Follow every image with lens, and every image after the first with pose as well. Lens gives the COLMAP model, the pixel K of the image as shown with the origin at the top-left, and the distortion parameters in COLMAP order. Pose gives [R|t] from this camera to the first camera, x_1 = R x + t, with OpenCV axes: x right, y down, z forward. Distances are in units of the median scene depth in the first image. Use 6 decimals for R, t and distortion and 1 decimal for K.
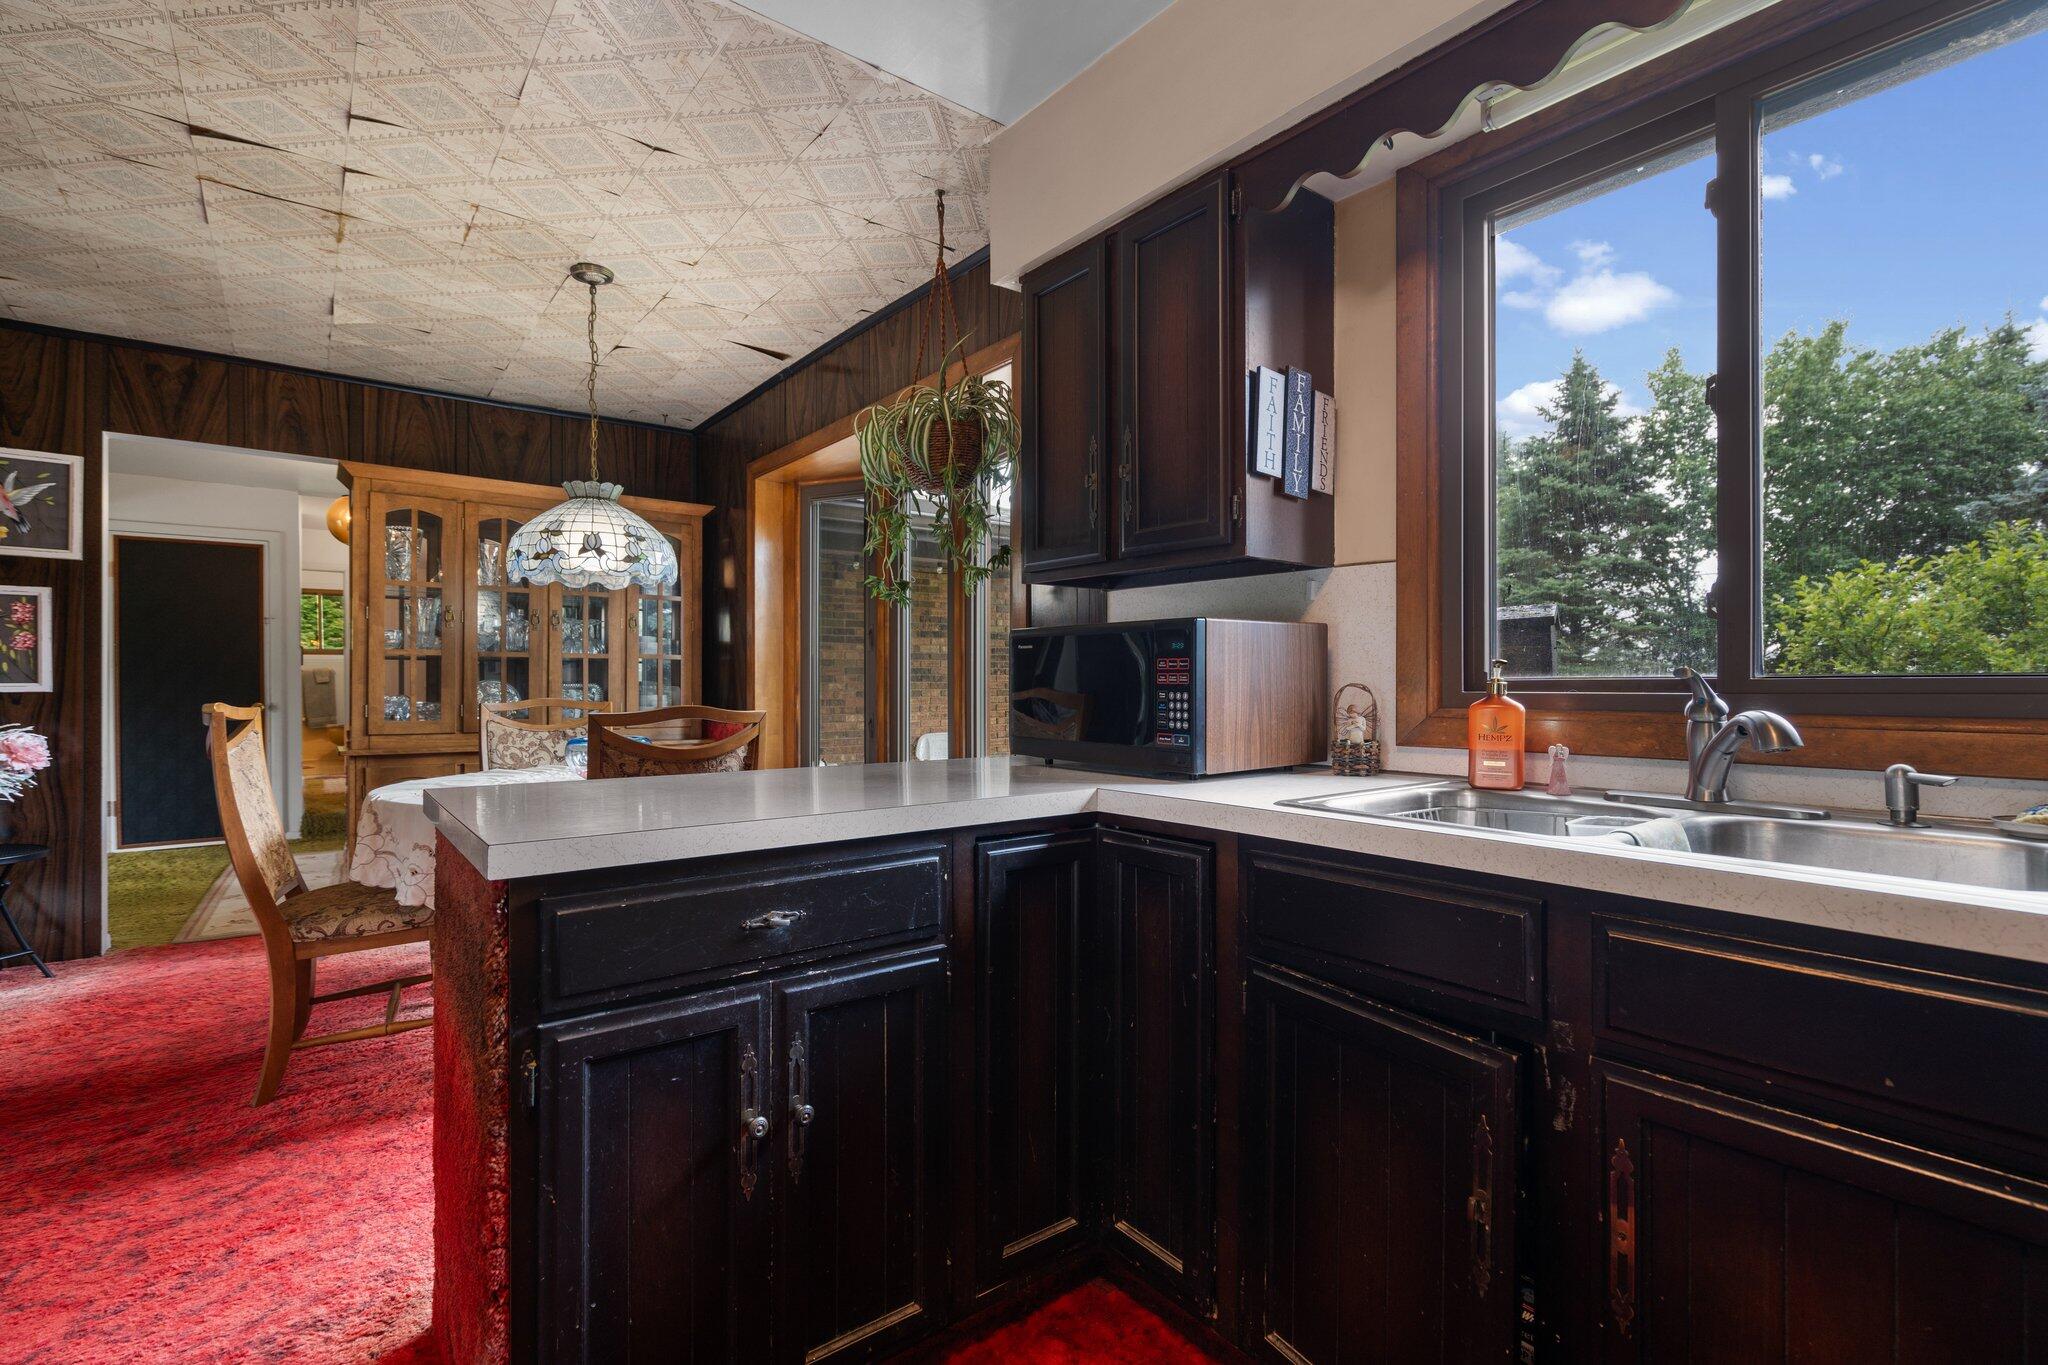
lens RADIAL K [[939.7, 0, 1038.9], [0, 939.7, 683.2], [0, 0, 1]] dist [0.000105, 0.000281]
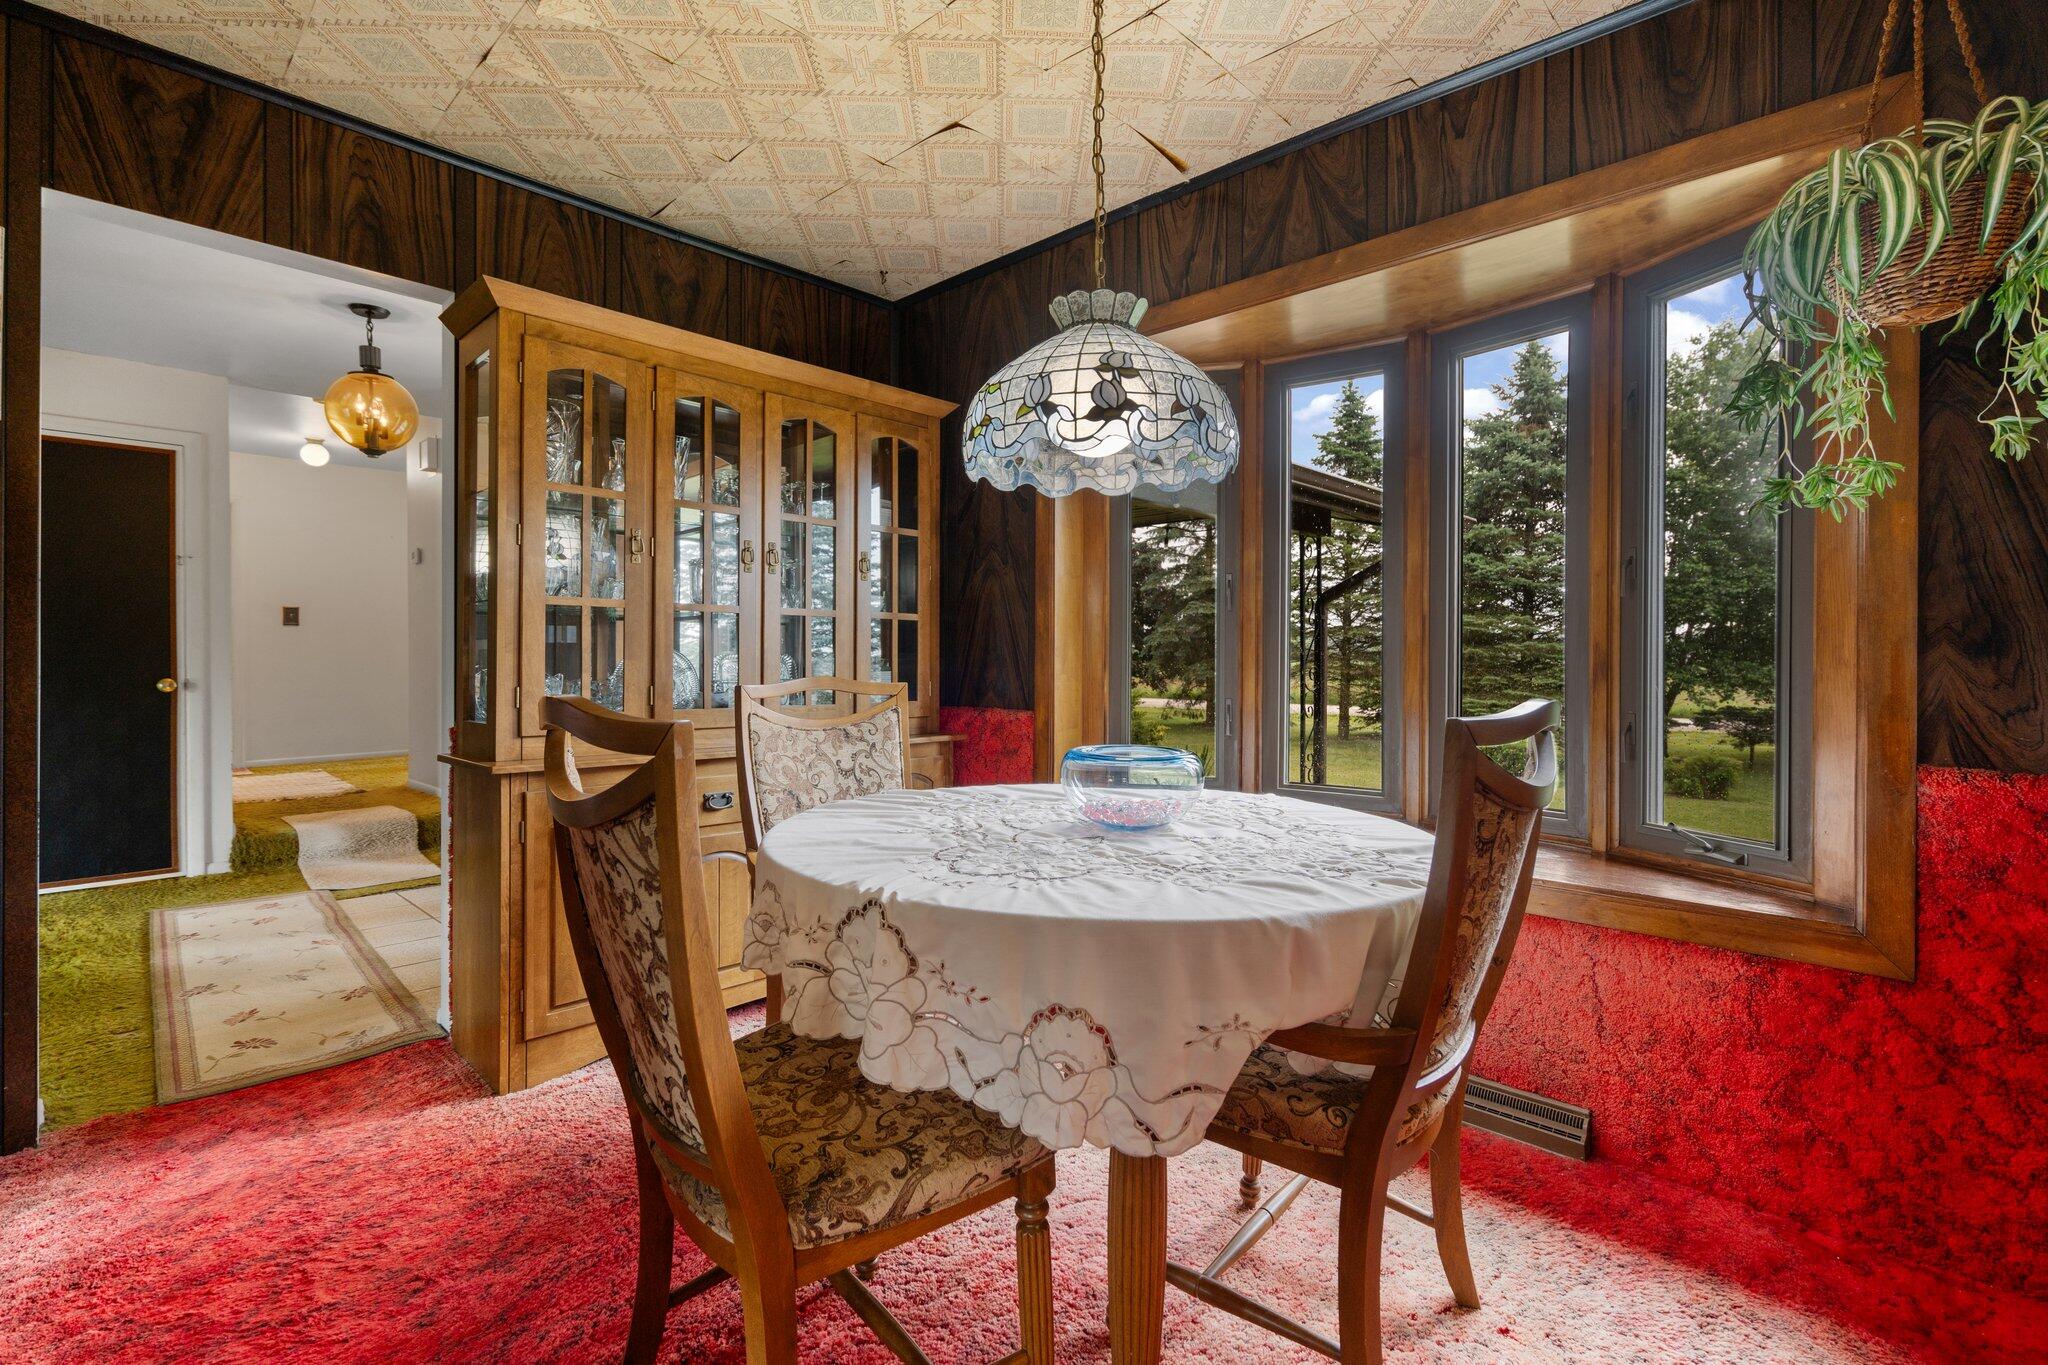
lens RADIAL K [[939.7, 0, 1012.0], [0, 939.7, 673.4], [0, 0, 1]] dist [0.000105, 0.000281]
pose [[0.989586, 0.004516, 0.143875, -0.468728], [-0.006906, 0.999846, 0.016119, 0.001705], [-0.143780, -0.016945, 0.989465, 0.338387]]
